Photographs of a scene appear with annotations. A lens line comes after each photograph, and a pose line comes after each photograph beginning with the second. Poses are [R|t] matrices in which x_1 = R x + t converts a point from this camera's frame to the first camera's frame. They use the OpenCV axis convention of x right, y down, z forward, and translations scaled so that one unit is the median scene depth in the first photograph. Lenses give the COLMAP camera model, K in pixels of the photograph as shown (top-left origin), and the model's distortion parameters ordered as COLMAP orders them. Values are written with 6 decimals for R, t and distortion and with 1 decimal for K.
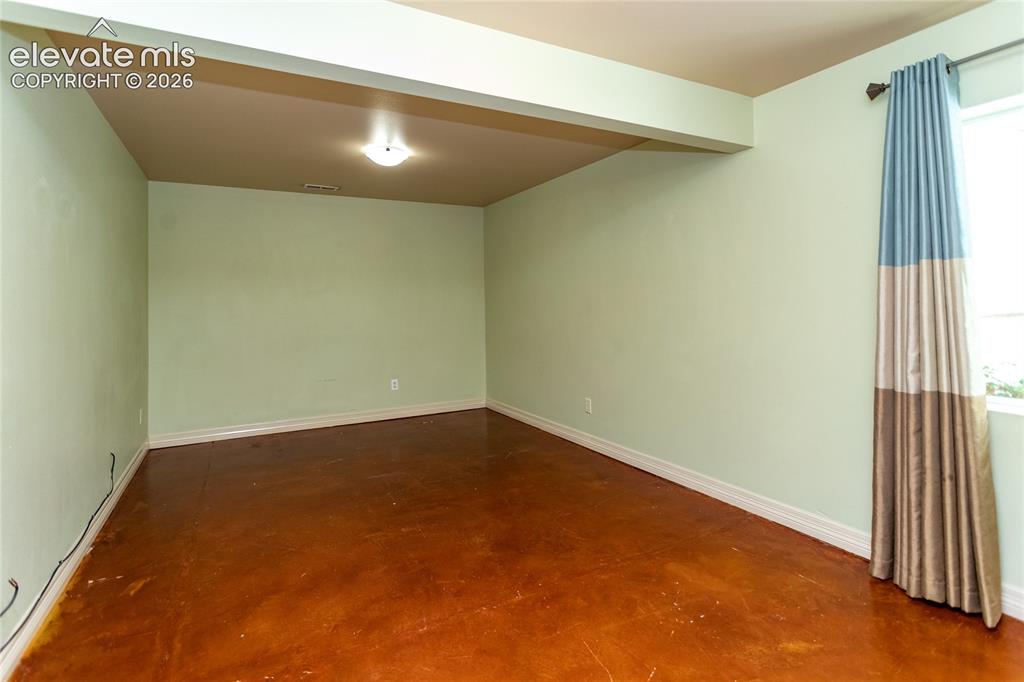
lens RADIAL K [[491.4, 0, 507.0], [0, 491.4, 326.5], [0, 0, 1]] dist [0.001570, 0.000556]
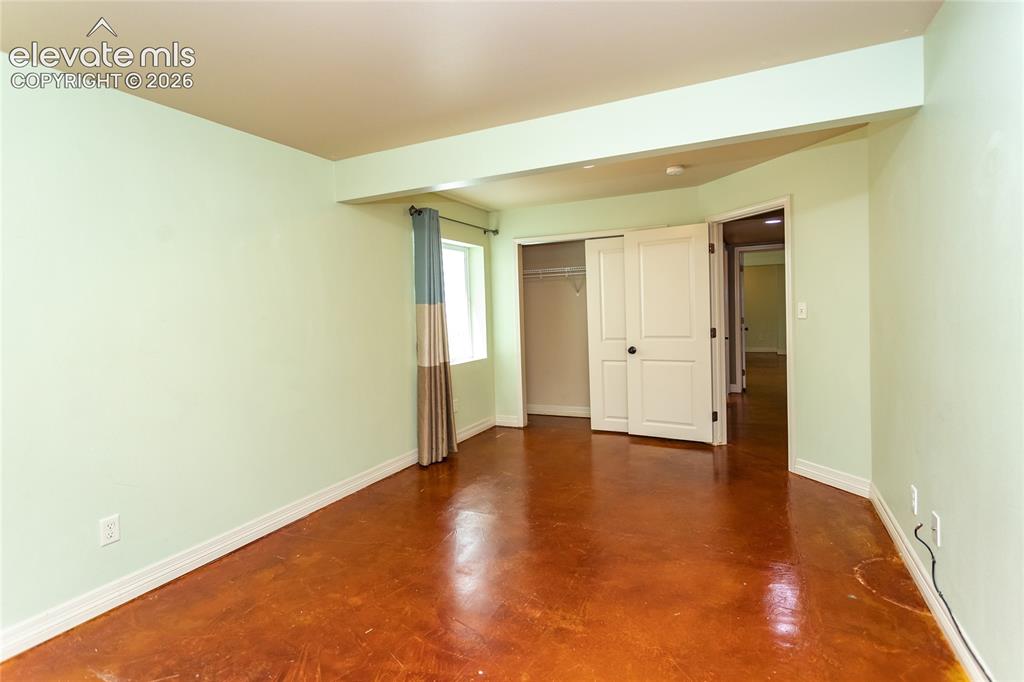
lens RADIAL K [[491.4, 0, 507.0], [0, 491.4, 326.5], [0, 0, 1]] dist [0.001570, 0.000556]
pose [[-0.563703, 0.007207, 0.825946, -1.071546], [0.081577, 0.995559, 0.046989, -0.105366], [-0.821939, 0.093866, -0.561787, 1.855316]]
